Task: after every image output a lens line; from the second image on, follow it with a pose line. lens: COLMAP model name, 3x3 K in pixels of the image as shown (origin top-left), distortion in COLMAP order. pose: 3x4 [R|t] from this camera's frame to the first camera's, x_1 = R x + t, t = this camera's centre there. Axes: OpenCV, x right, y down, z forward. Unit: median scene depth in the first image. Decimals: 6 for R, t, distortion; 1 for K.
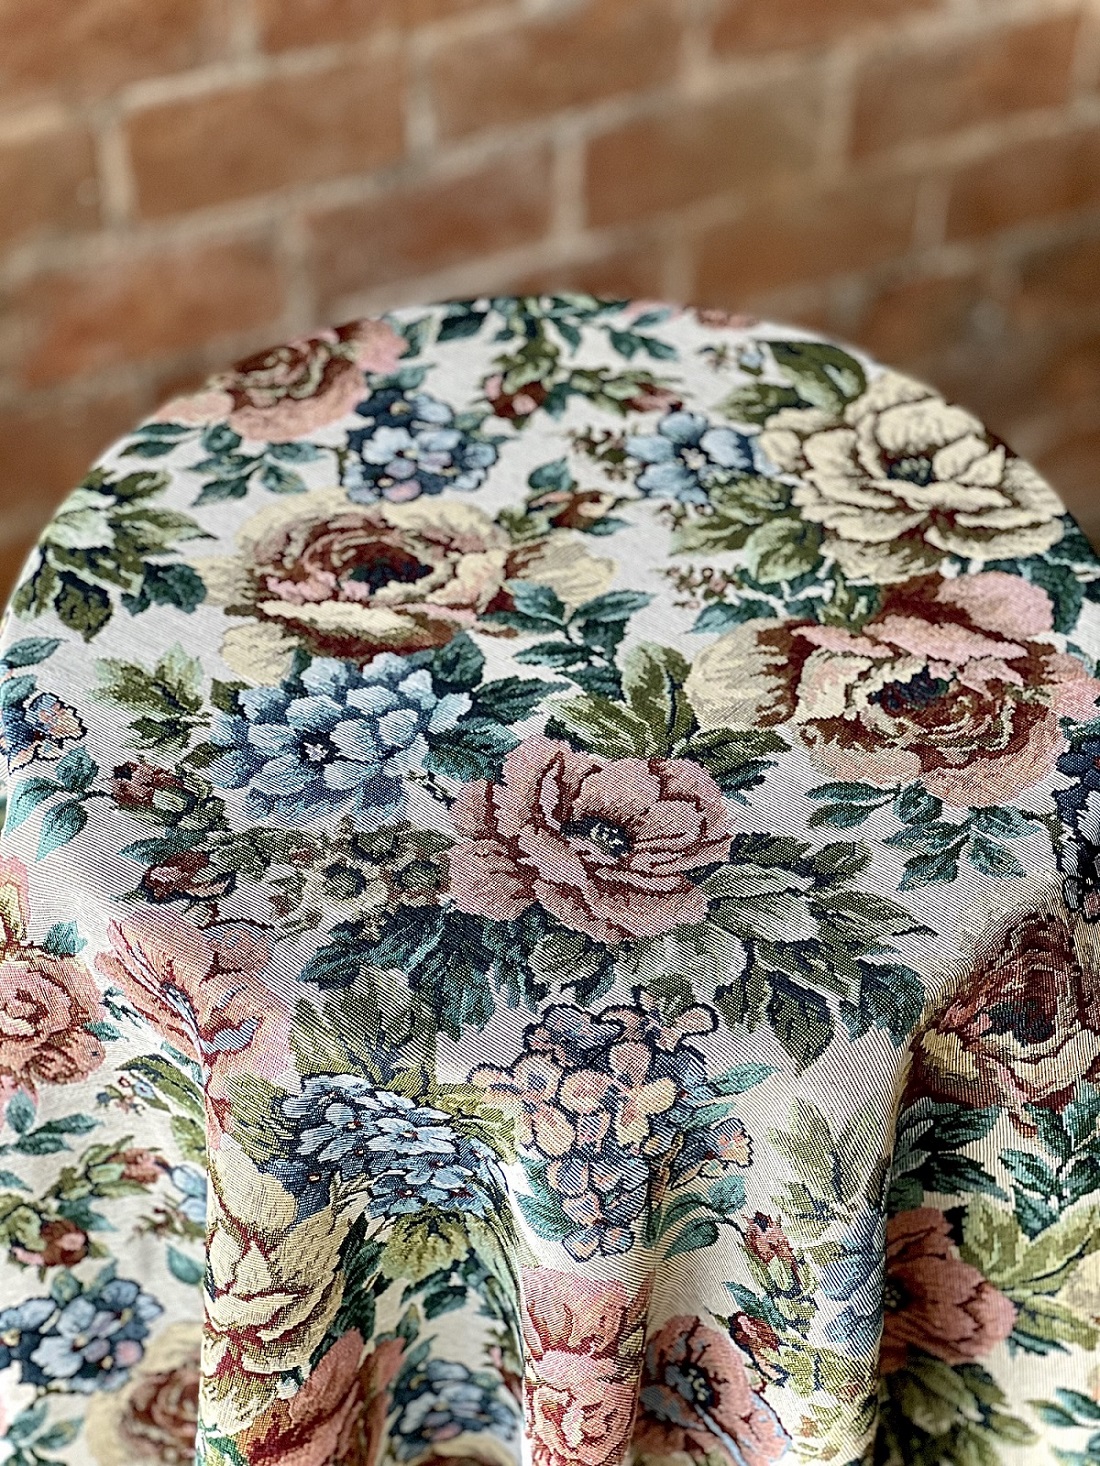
lens RADIAL K [[3411.8, 0, 586.8], [0, 3411.8, 731.1], [0, 0, 1]] dist [-0.098184, 3.900402]
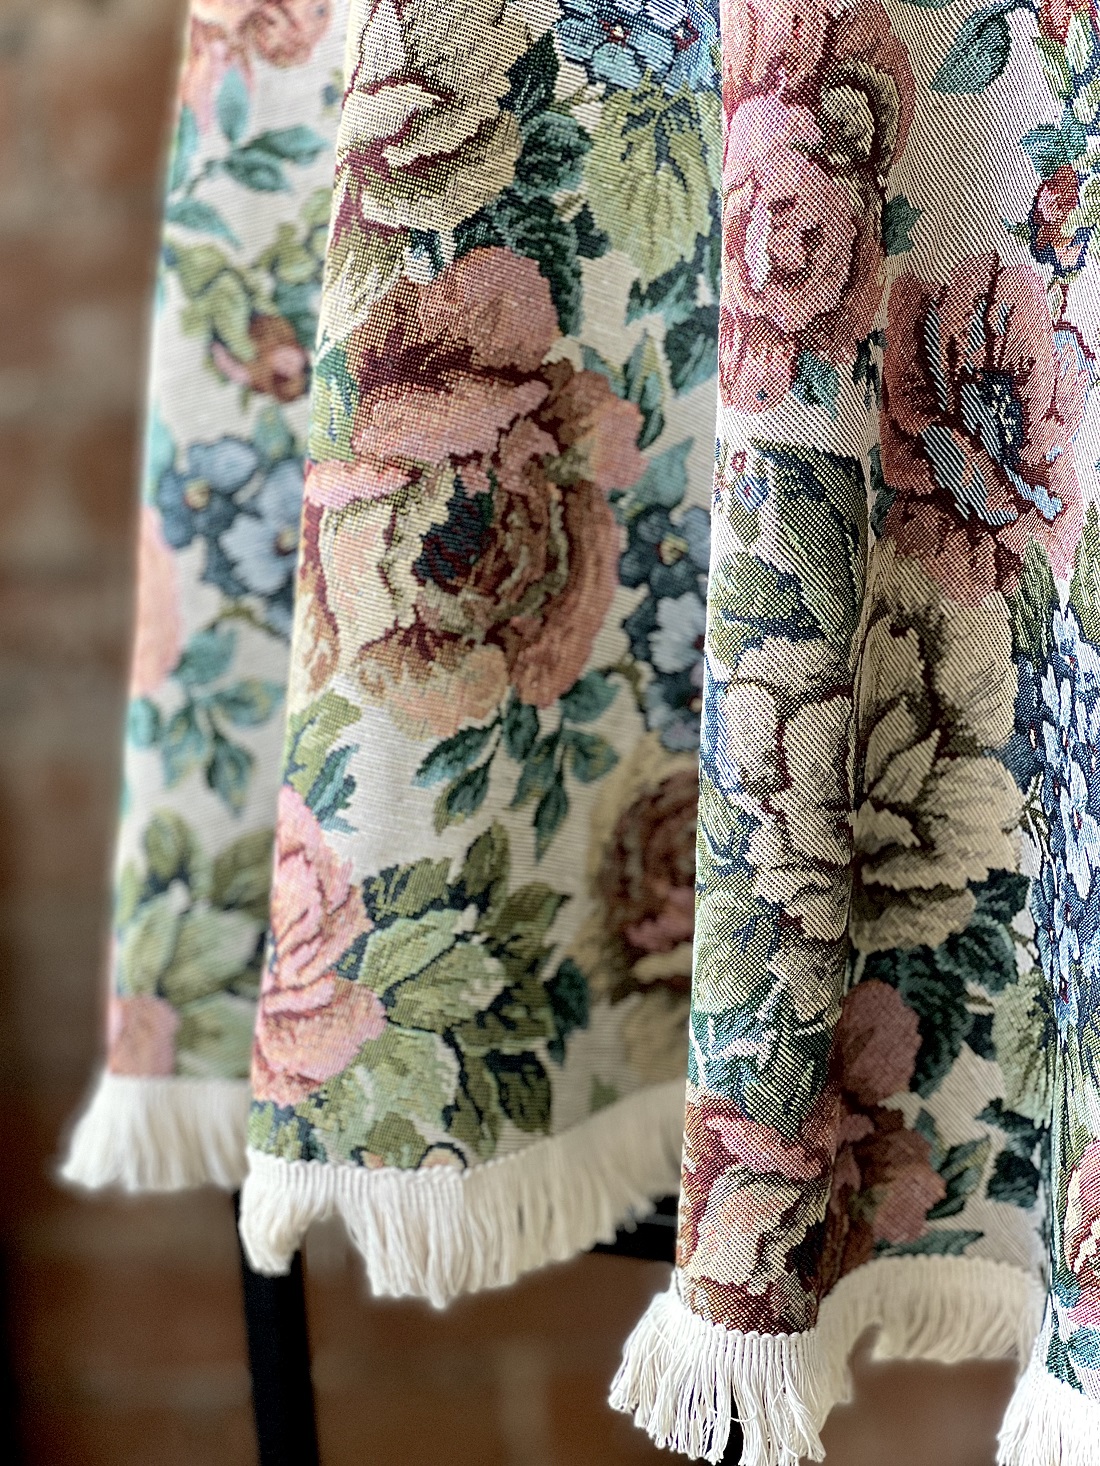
lens RADIAL K [[3345.6, 0, 565.8], [0, 3345.6, 652.1], [0, 0, 1]] dist [-0.372162, 10.176576]
pose [[0.922901, 0.021648, -0.384429, 0.219690], [-0.217236, 0.853612, -0.473450, 0.594274], [0.317904, 0.520459, 0.792502, 0.477790]]
